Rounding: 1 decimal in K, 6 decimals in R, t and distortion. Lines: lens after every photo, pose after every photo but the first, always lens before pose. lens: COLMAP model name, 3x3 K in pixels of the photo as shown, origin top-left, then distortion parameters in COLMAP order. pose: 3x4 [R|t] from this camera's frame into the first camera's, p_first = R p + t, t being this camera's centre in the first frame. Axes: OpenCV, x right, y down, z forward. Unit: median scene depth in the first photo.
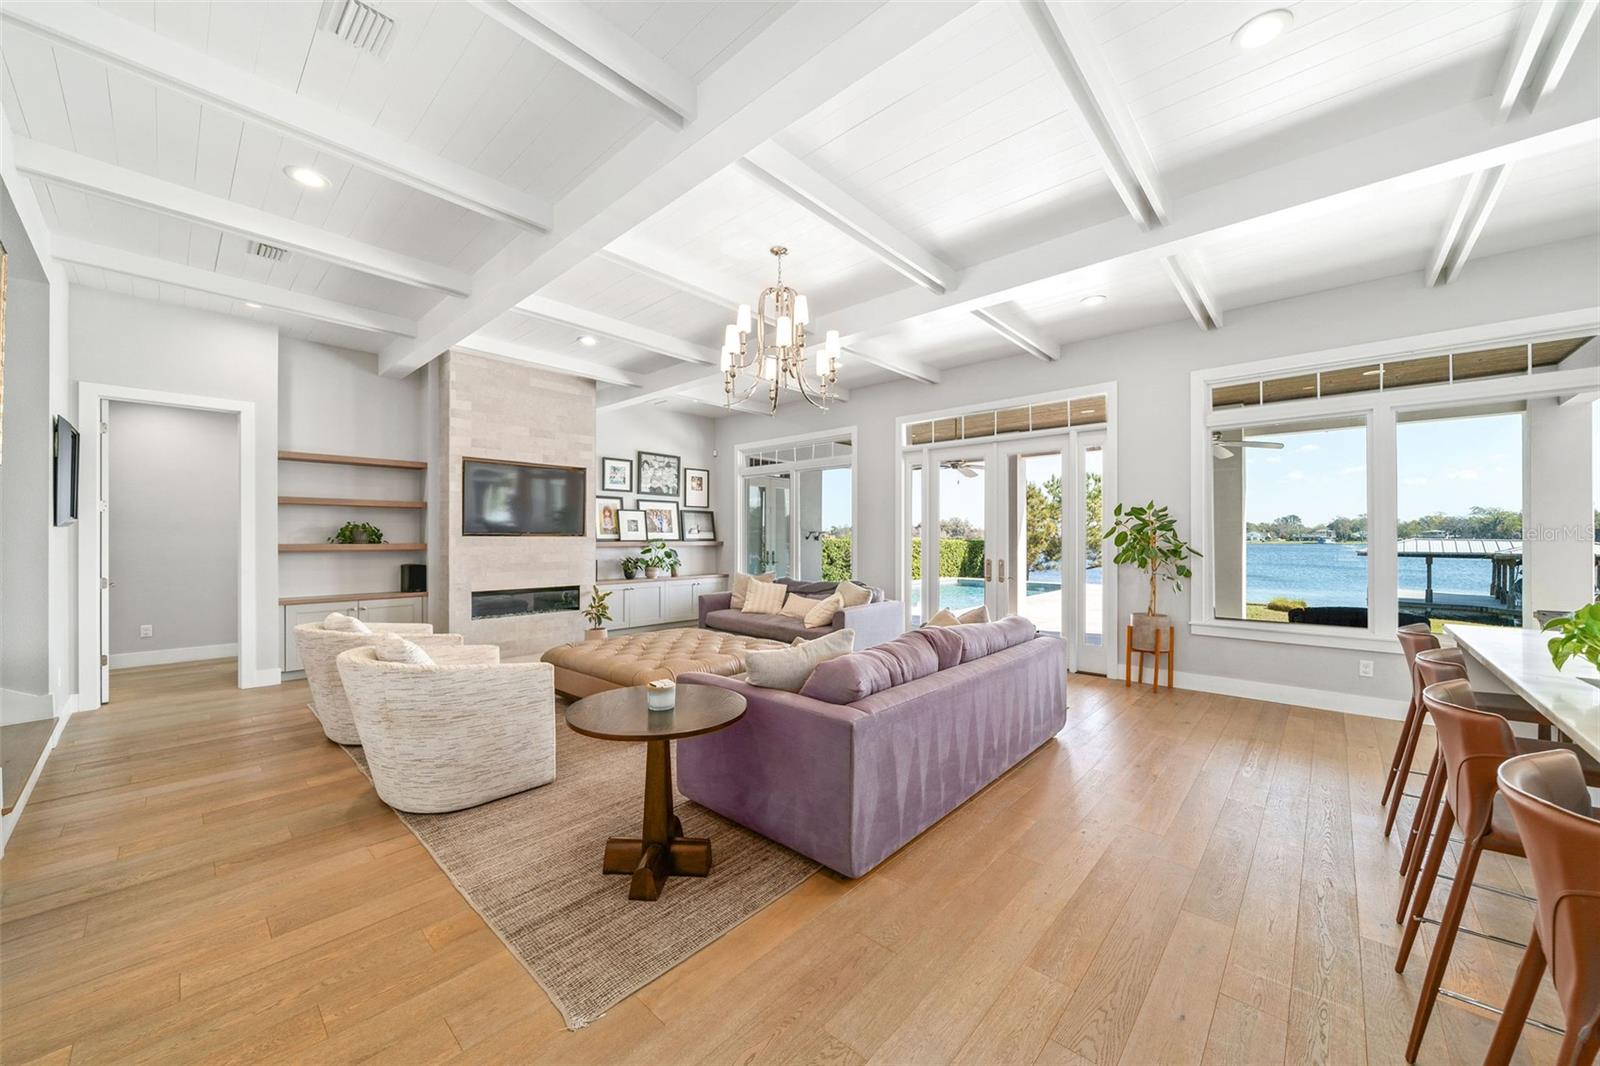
lens RADIAL K [[581.1, 0, 793.6], [0, 581.1, 537.5], [0, 0, 1]] dist [-0.001842, -0.000133]
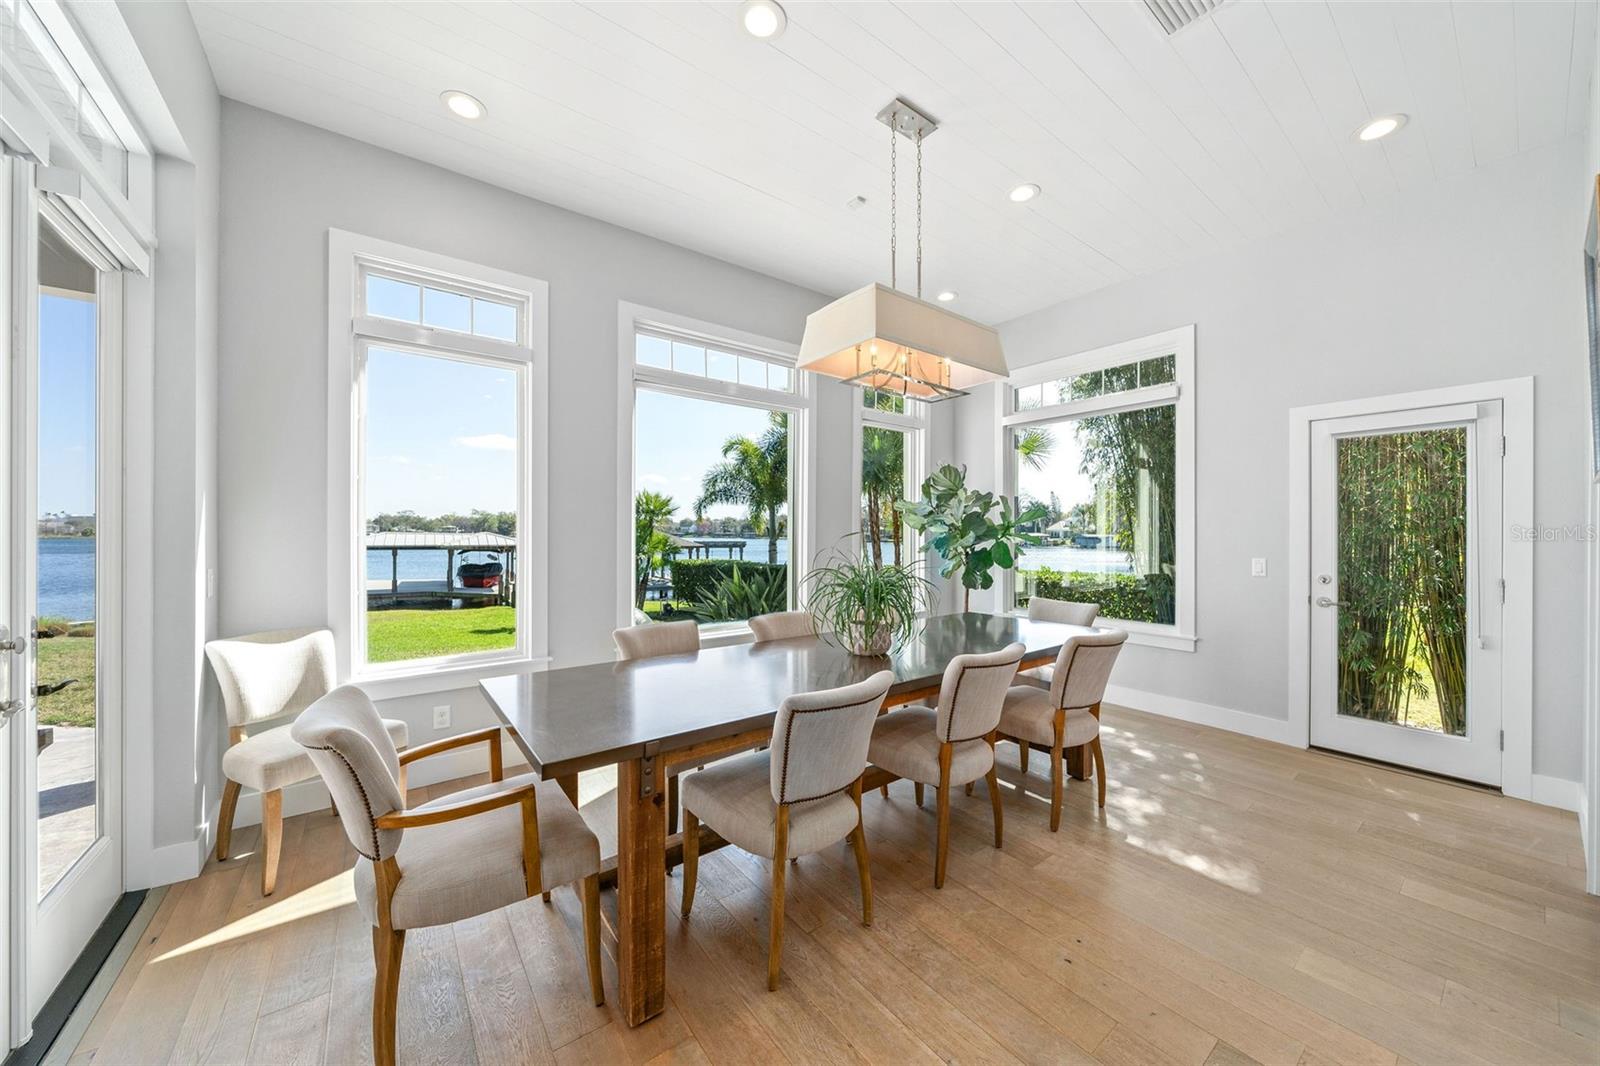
lens RADIAL K [[563.8, 0, 802.5], [0, 563.8, 530.7], [0, 0, 1]] dist [-0.001754, -0.000328]
pose [[0.177458, 0.002901, 0.984124, 0.654799], [-0.001881, 0.999995, -0.002609, 0.001164], [-0.984127, -0.001388, 0.177463, 0.243175]]
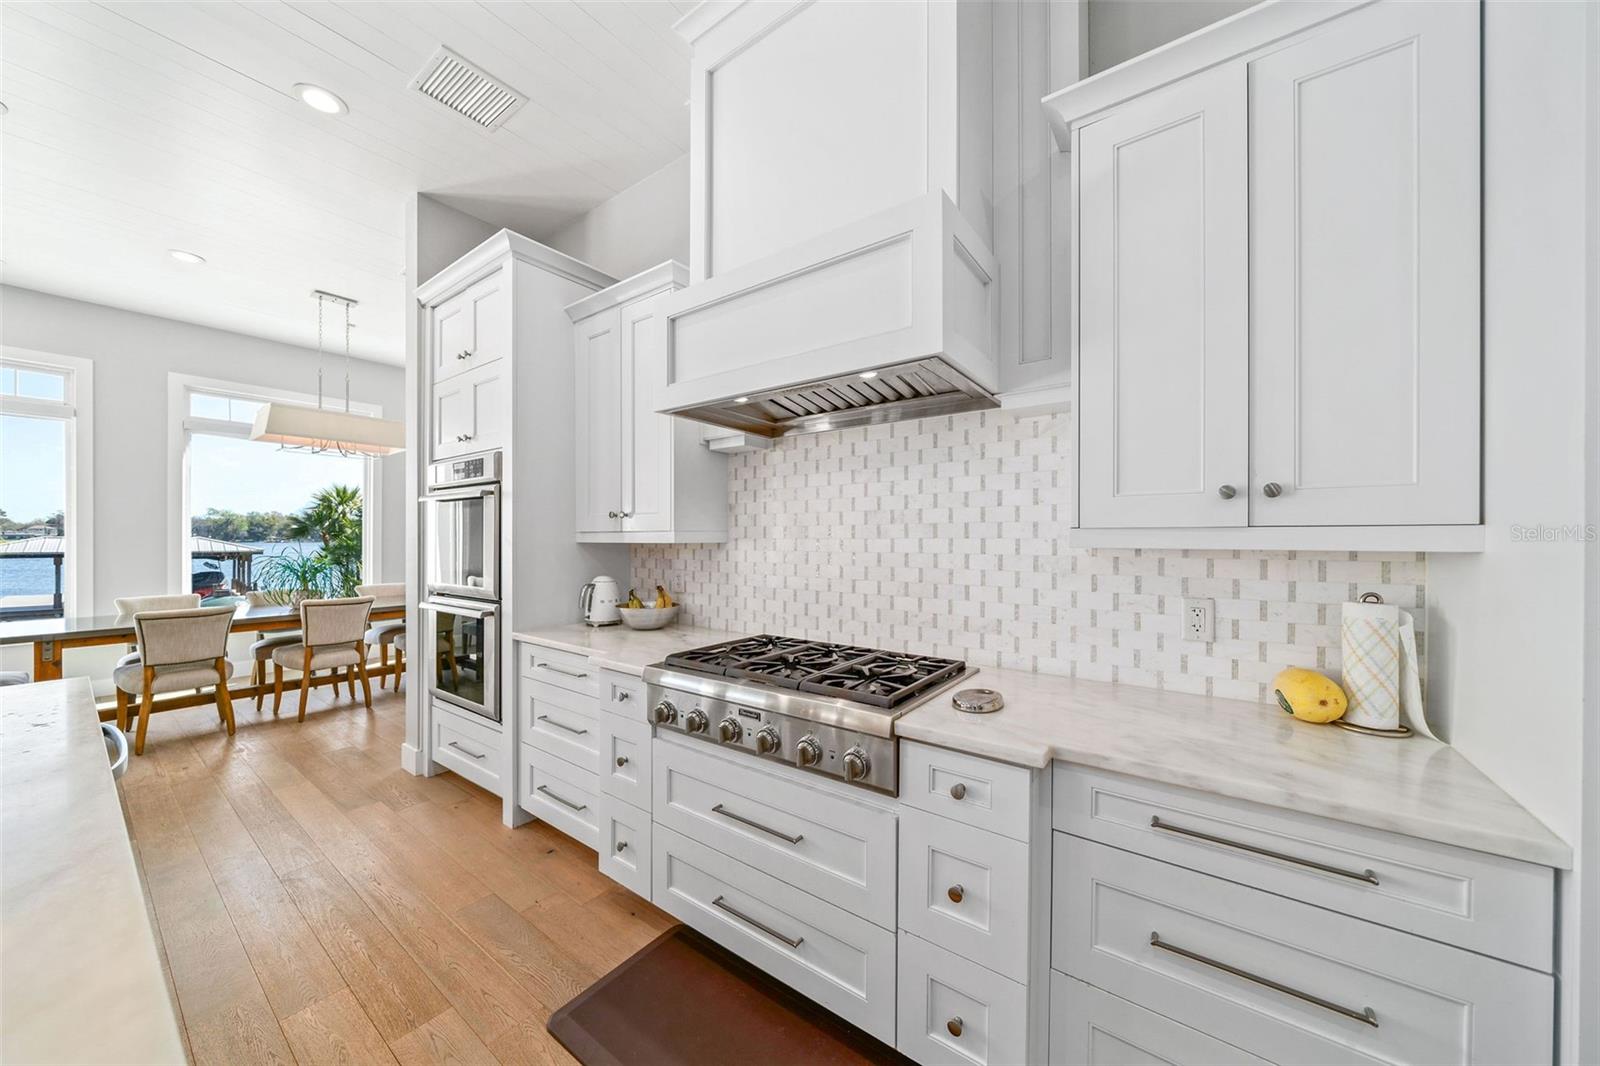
lens RADIAL K [[557.8, 0, 795.8], [0, 557.8, 528.7], [0, 0, 1]] dist [-0.007662, 0.000062]
pose [[-0.105063, 0.013805, 0.994370, 0.398606], [-0.001173, 0.999901, -0.014006, -0.000510], [-0.994465, -0.002638, -0.105036, -0.147291]]
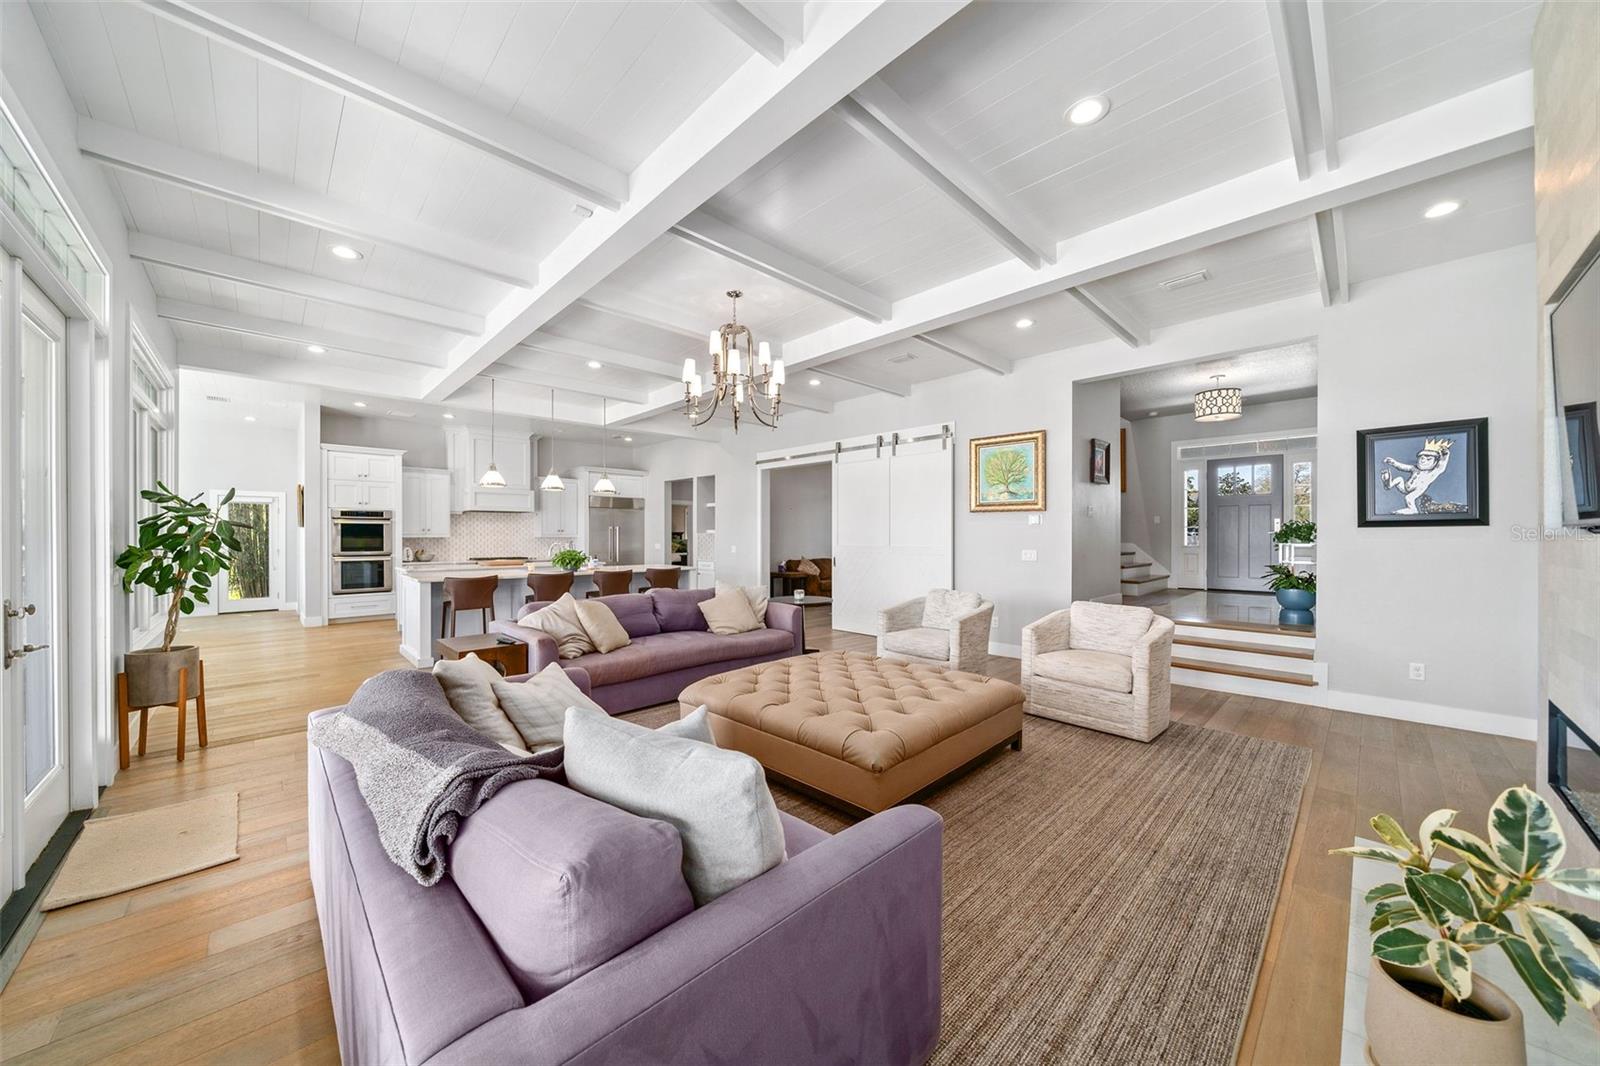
lens RADIAL K [[550.8, 0, 793.5], [0, 550.8, 536.1], [0, 0, 1]] dist [-0.002112, -0.000144]
pose [[-0.997747, -0.001994, 0.067063, -0.104209], [-0.001998, 0.999998, -0.000001, -0.000724], [-0.067063, -0.000135, -0.997749, 0.976729]]
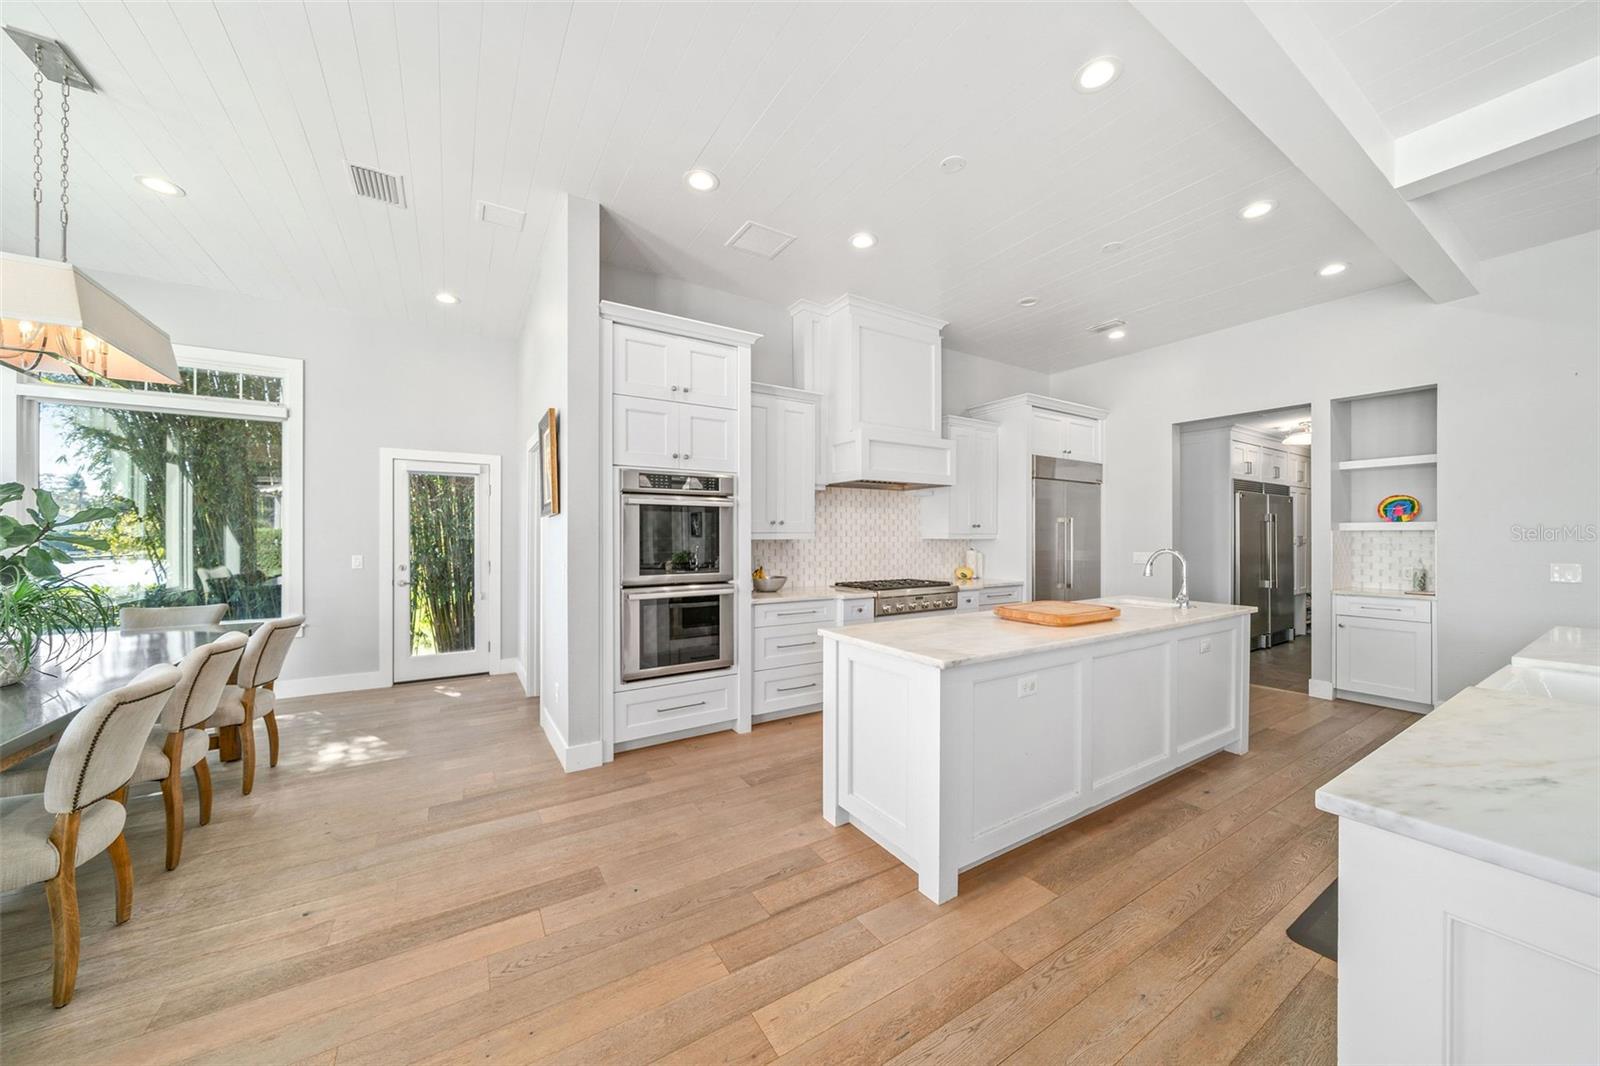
lens RADIAL K [[550.8, 0, 793.5], [0, 550.8, 536.1], [0, 0, 1]] dist [-0.002112, -0.000144]
pose [[-0.962308, -0.001560, 0.271956, 0.560010], [-0.002053, 0.999997, -0.001528, 0.000805], [-0.271953, -0.002028, -0.962308, 0.395947]]
